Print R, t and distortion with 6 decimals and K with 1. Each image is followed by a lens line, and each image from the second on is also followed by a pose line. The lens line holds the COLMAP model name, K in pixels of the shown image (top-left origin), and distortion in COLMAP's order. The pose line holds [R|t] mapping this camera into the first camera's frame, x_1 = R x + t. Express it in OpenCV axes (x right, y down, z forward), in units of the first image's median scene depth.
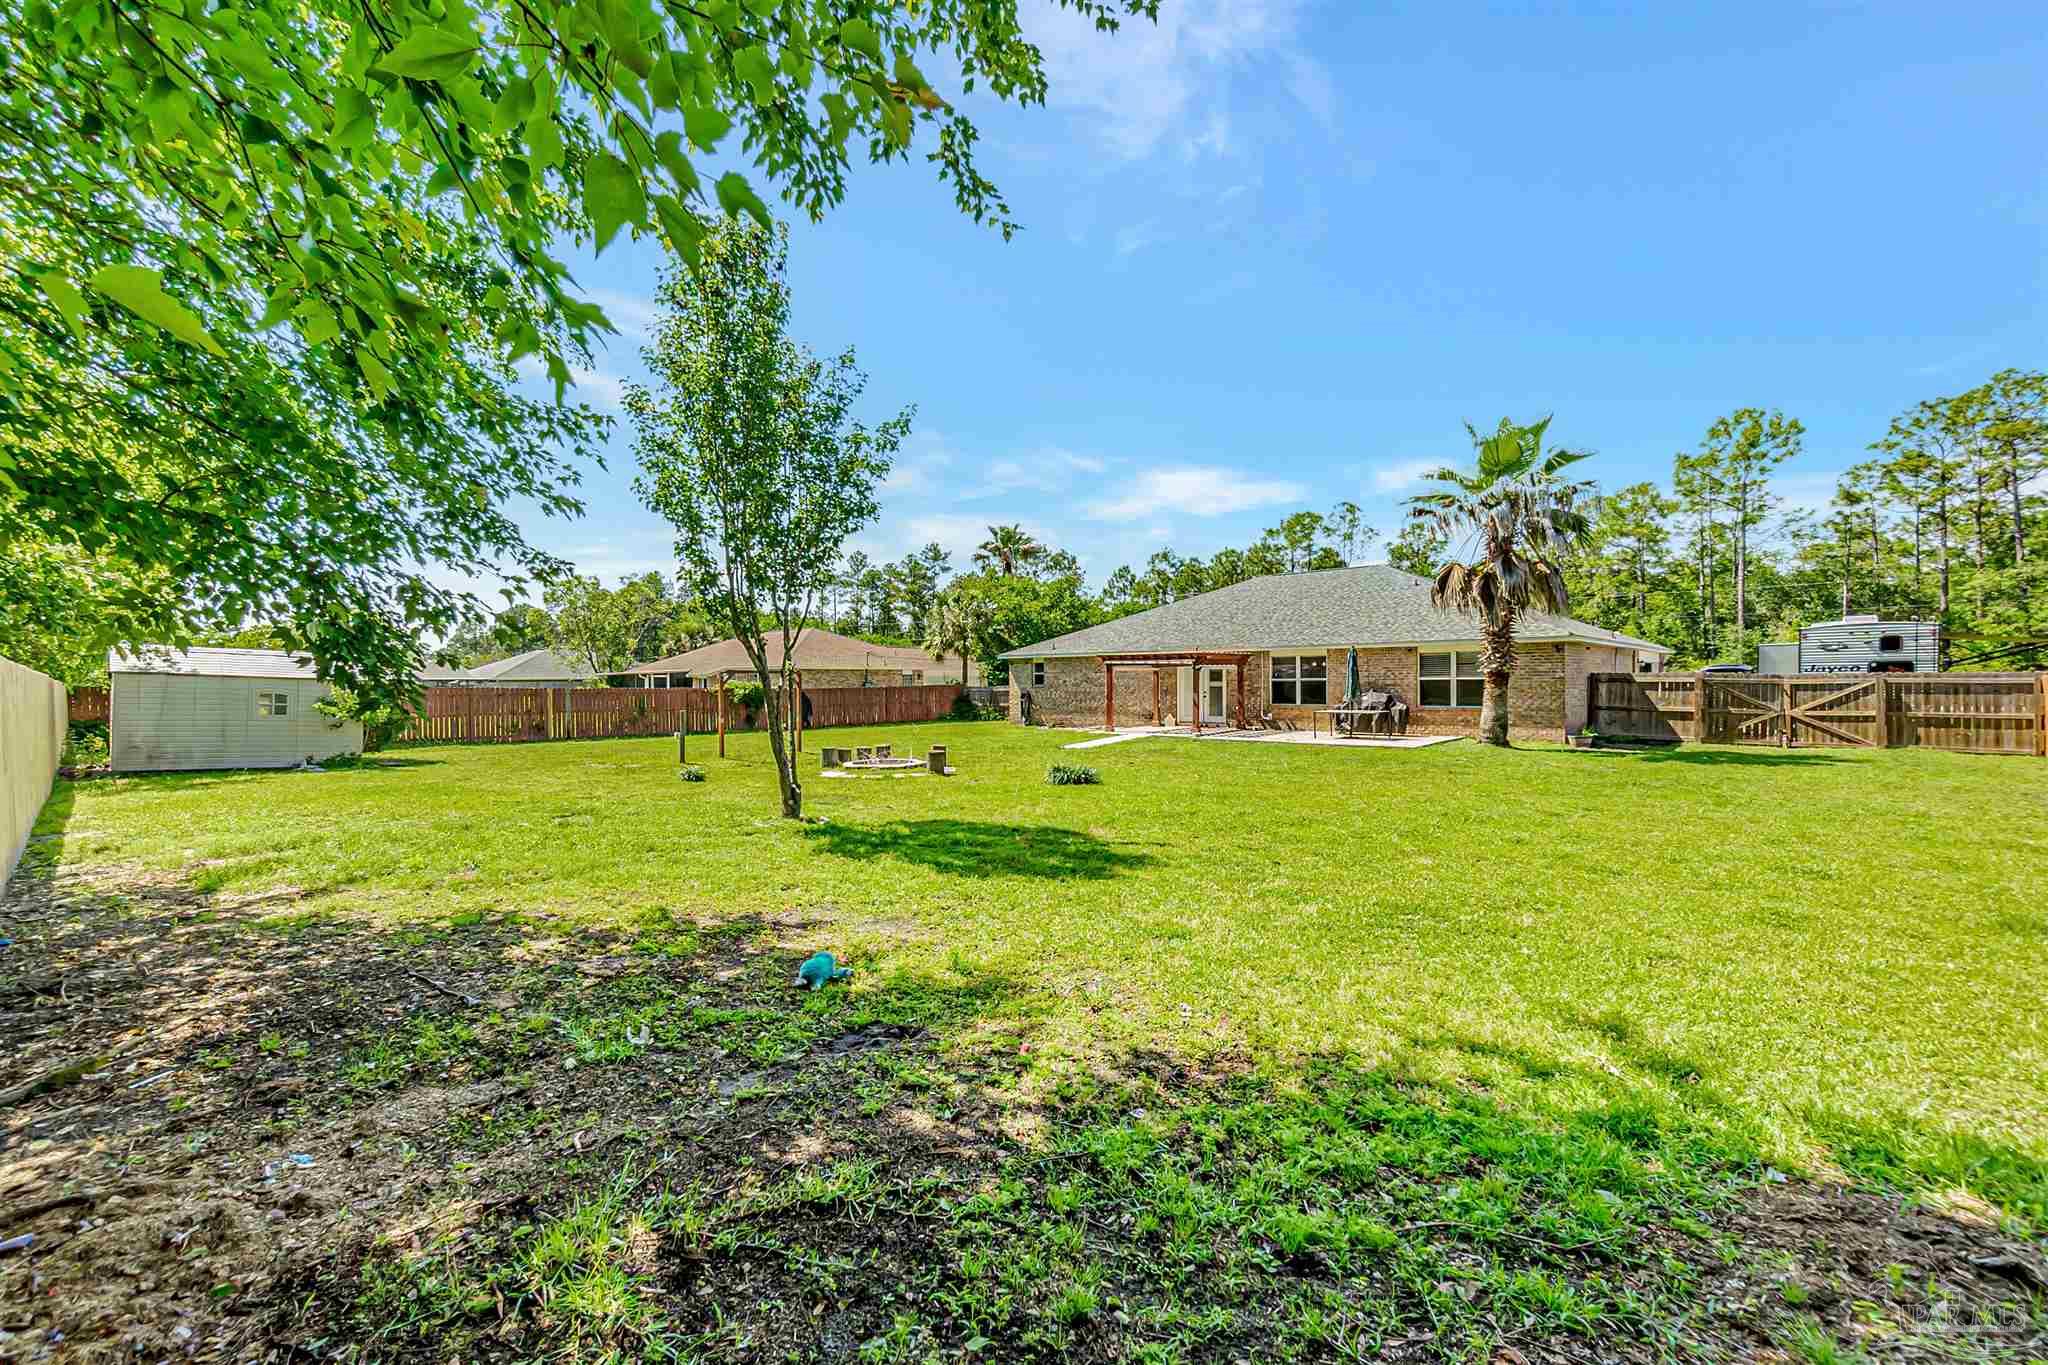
lens RADIAL K [[892.9, 0, 1024.0], [0, 892.9, 682.5], [0, 0, 1]] dist [0.003504, -0.000151]
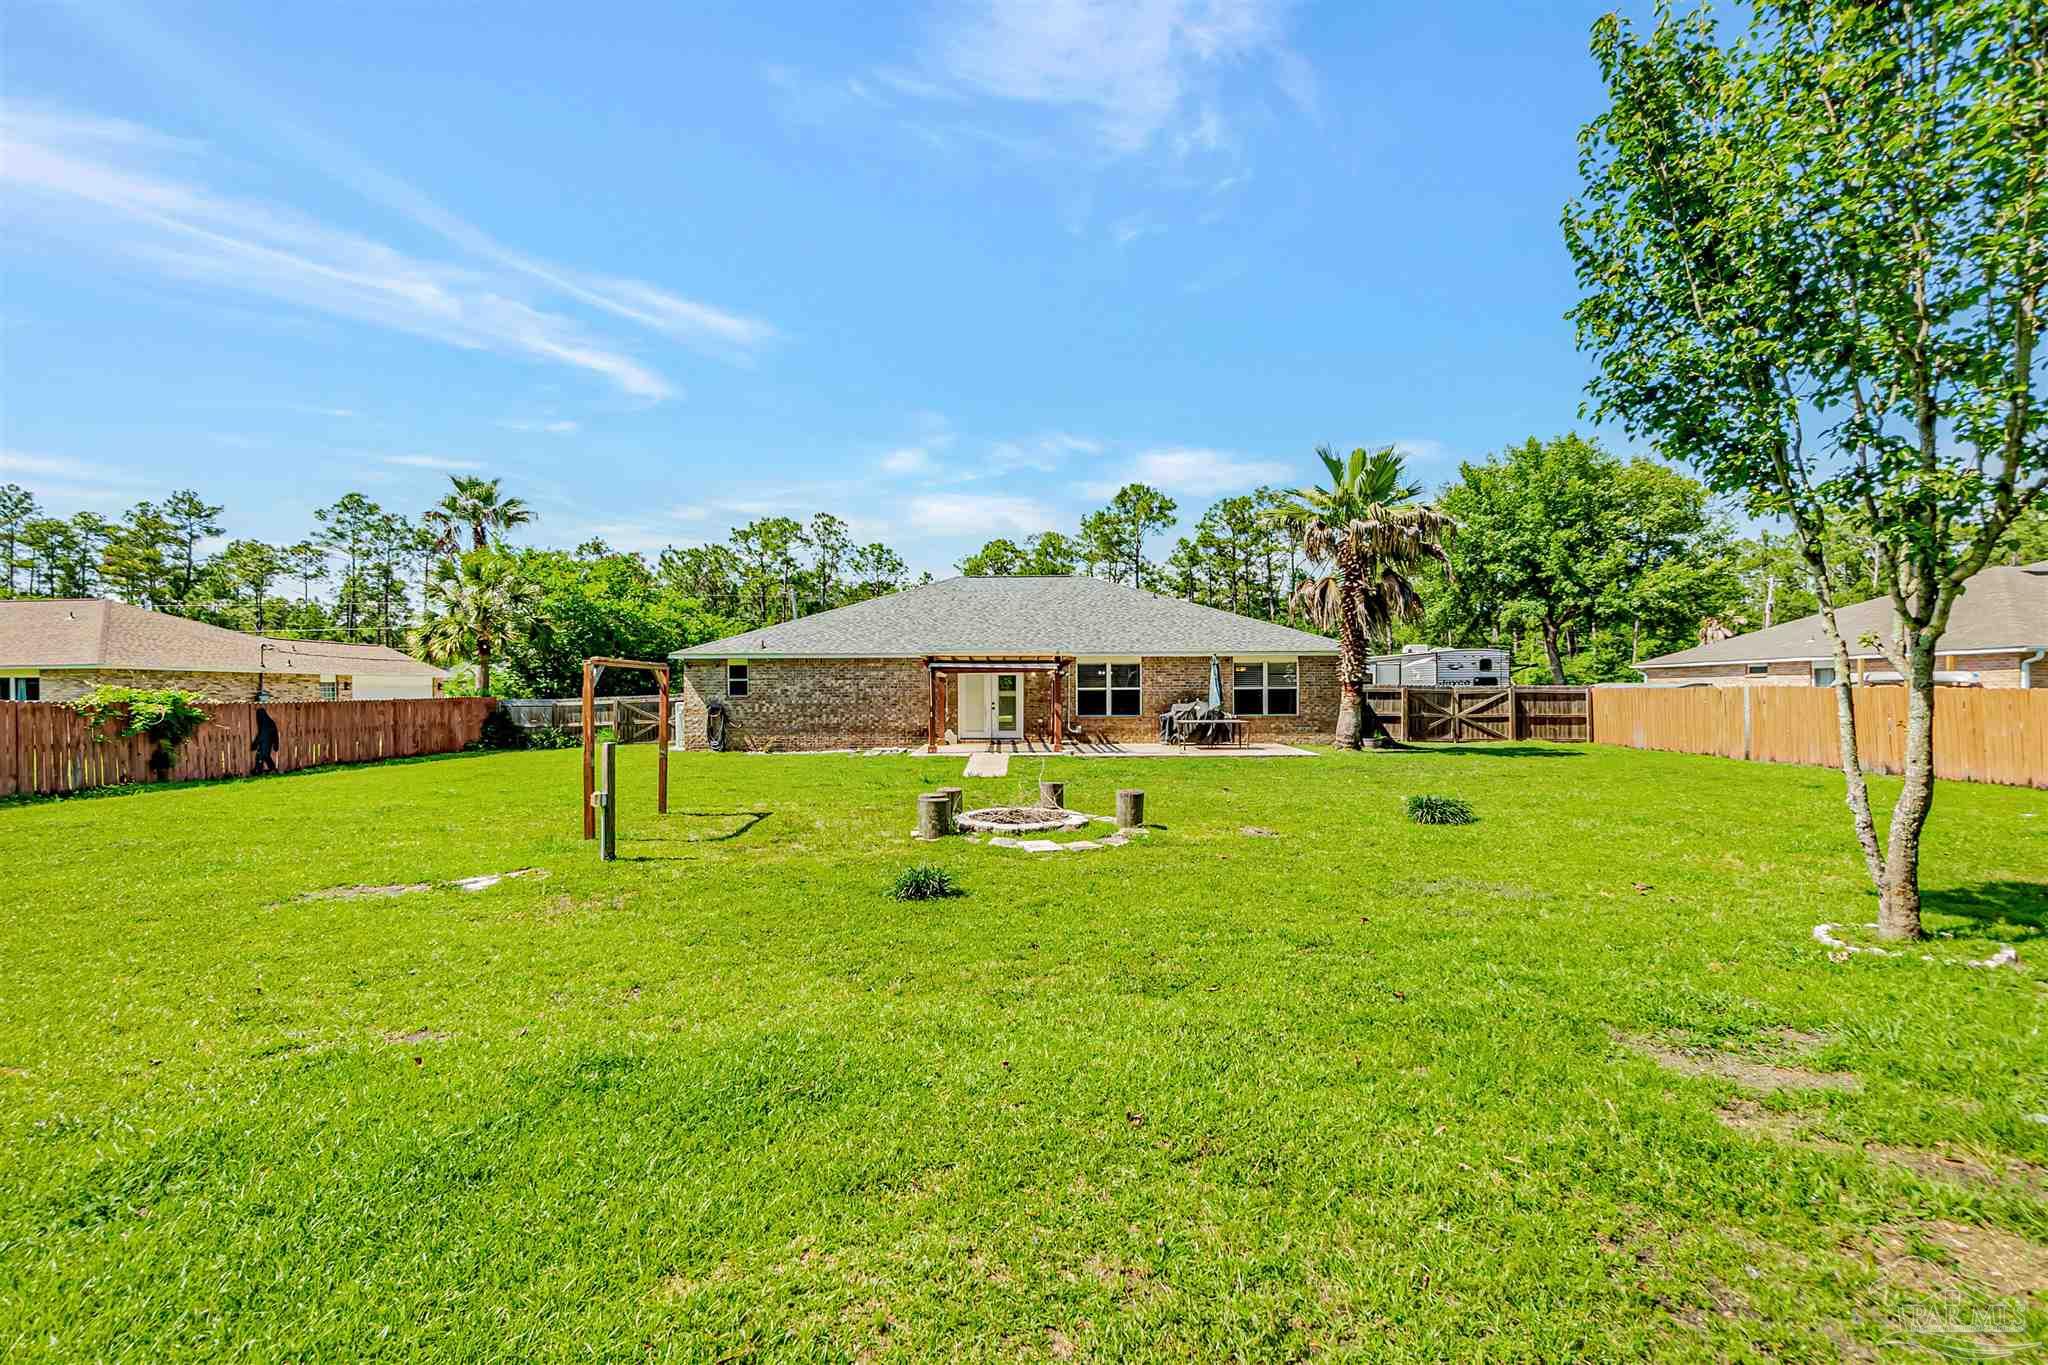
lens RADIAL K [[886.3, 0, 1024.0], [0, 886.3, 682.5], [0, 0, 1]] dist [-0.002613, -0.000279]
pose [[0.733558, 0.012759, 0.679507, -0.463421], [0.000718, 0.999809, -0.019548, 0.009758], [-0.679626, 0.014827, 0.733409, 0.454783]]
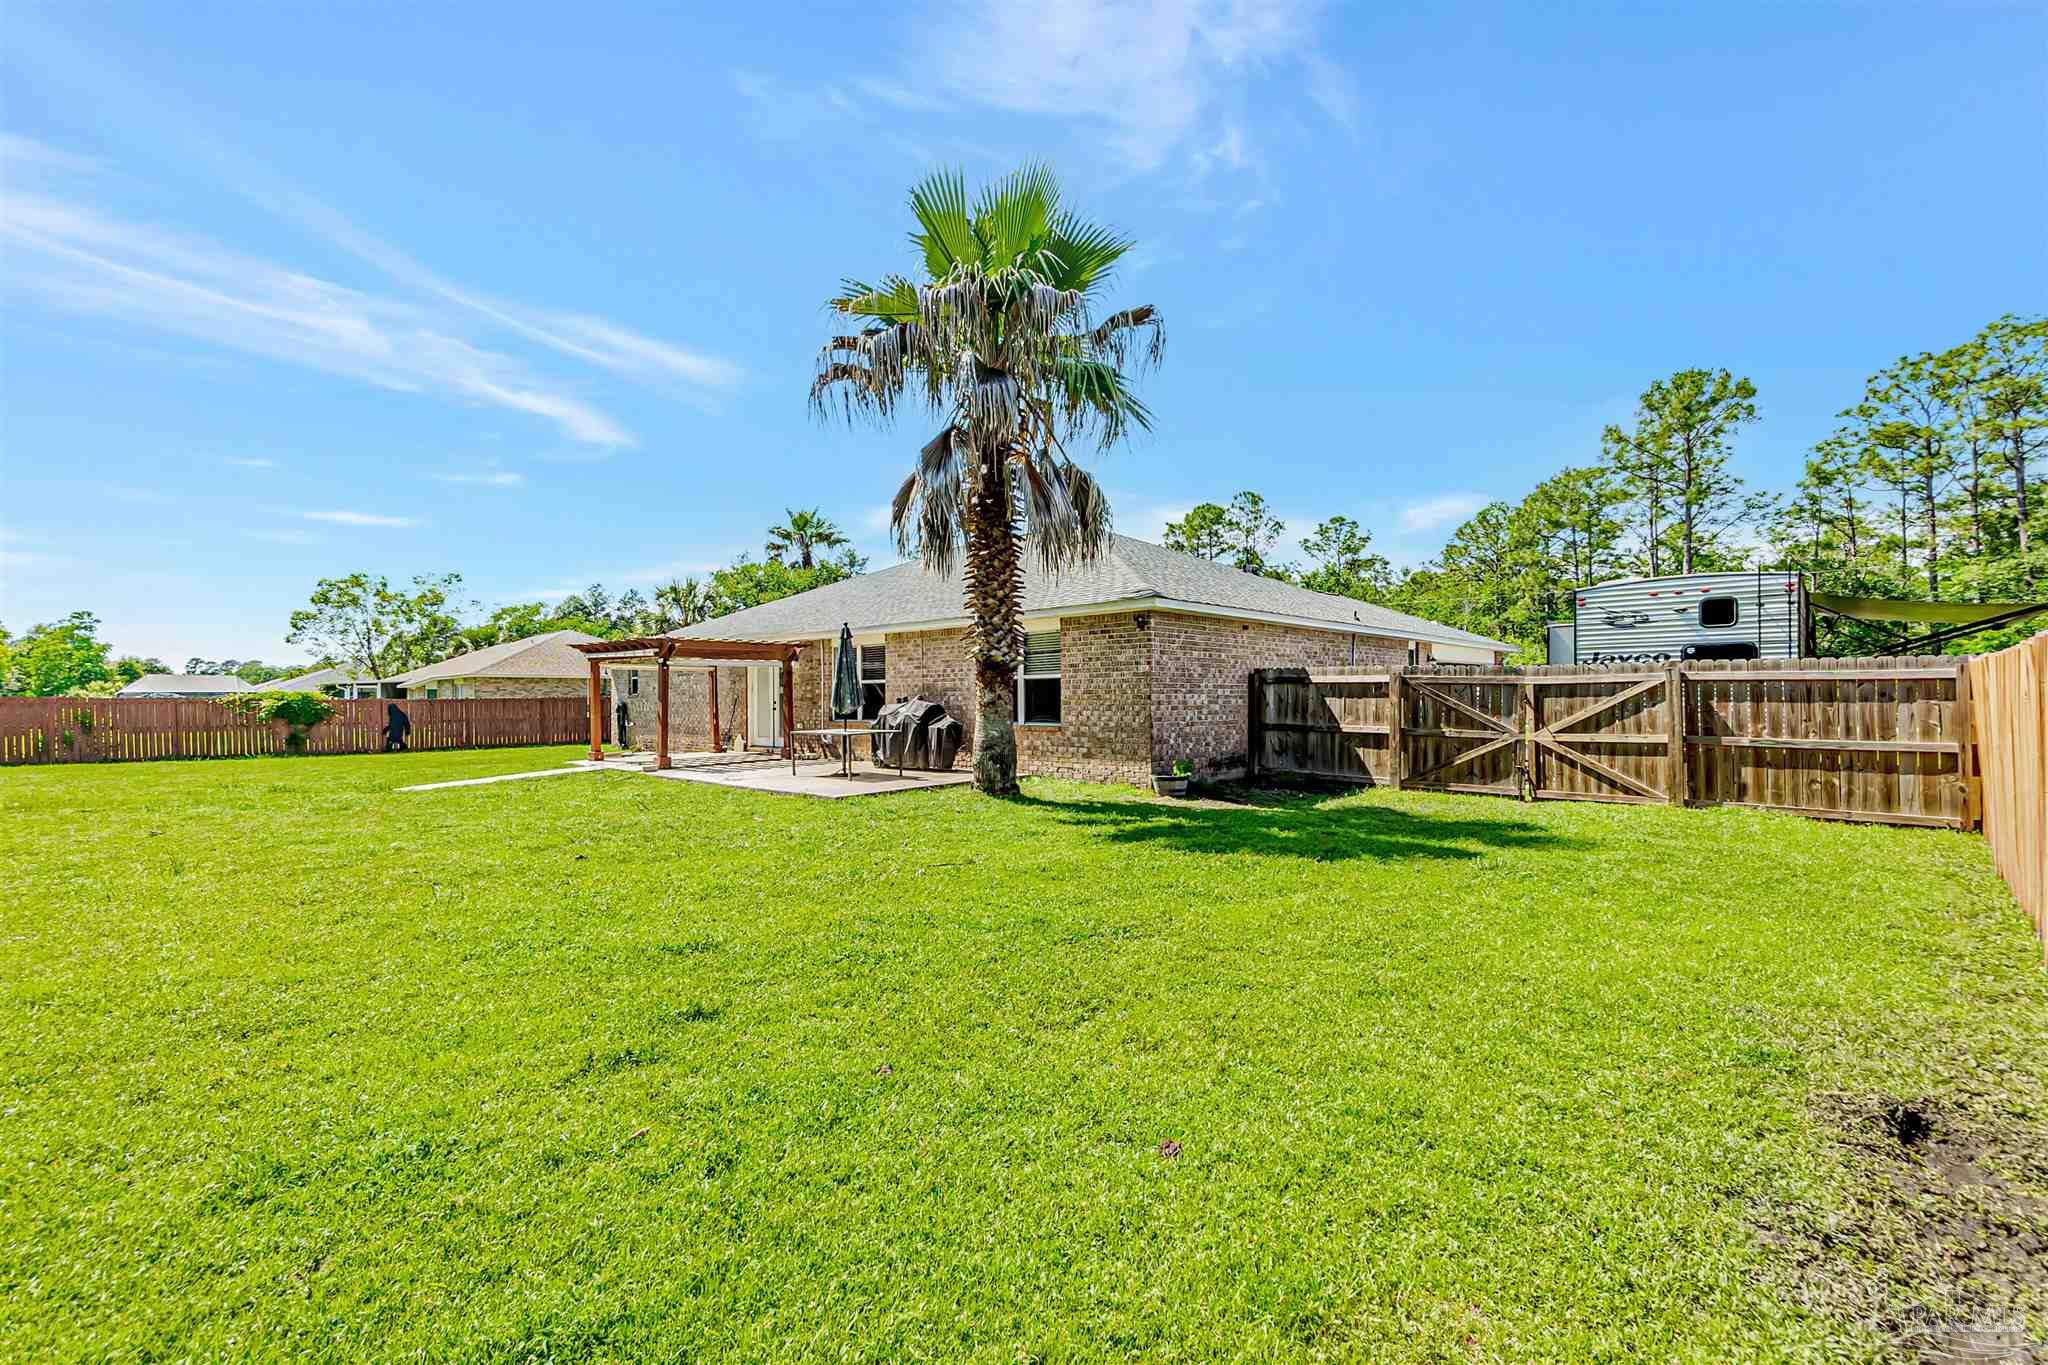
lens RADIAL K [[892.9, 0, 1024.0], [0, 892.9, 682.5], [0, 0, 1]] dist [0.003504, -0.000151]
pose [[0.999877, 0.002284, -0.015536, 0.520516], [-0.002574, 0.999822, -0.018692, 0.010918], [0.015491, 0.018730, 0.999705, 0.420977]]
